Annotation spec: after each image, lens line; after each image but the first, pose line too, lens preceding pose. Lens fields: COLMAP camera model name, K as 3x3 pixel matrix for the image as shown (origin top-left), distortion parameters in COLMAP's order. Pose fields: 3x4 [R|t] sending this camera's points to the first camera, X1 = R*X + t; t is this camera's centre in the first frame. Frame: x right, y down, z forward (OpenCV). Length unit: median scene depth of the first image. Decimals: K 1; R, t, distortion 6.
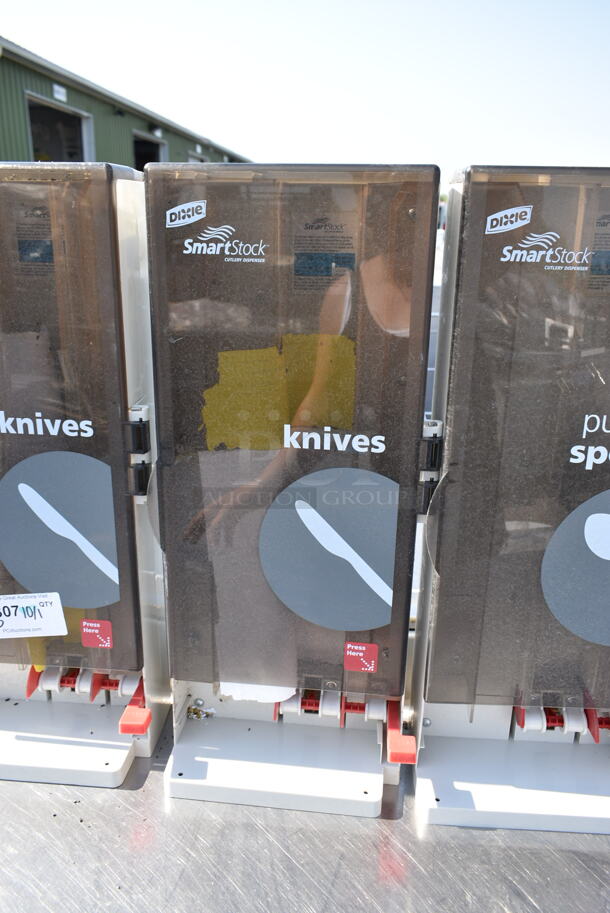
lens RADIAL K [[704.1, 0, 302.3], [0, 704.1, 454.3], [0, 0, 1]] dist [-0.008771, -0.001965]
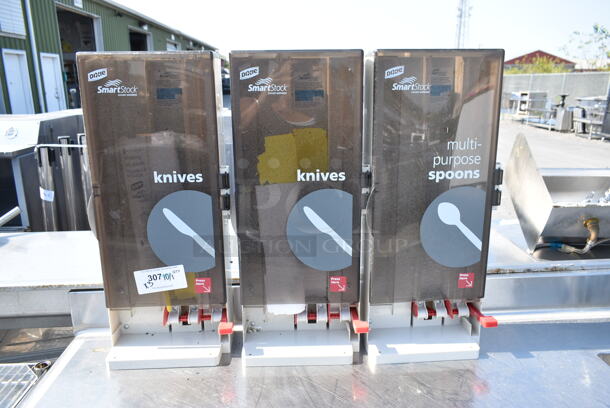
lens RADIAL K [[470.4, 0, 305.0], [0, 470.4, 204.0], [0, 0, 1]] dist [-0.008771, -0.001965]
pose [[0.991511, -0.055713, 0.117479, -0.165471], [0.064207, 0.995492, -0.069803, 0.151894], [-0.113061, 0.076753, 0.990619, -0.373790]]
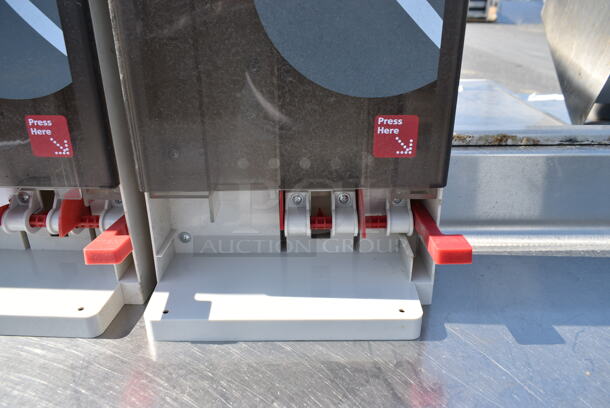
lens RADIAL K [[470.4, 0, 305.0], [0, 470.4, 204.0], [0, 0, 1]] dist [-0.008771, -0.001965]
pose [[0.998098, -0.044326, 0.042839, 0.348764], [0.040090, 0.994656, 0.095141, 0.335366], [-0.046828, -0.093242, 0.994542, 0.481020]]
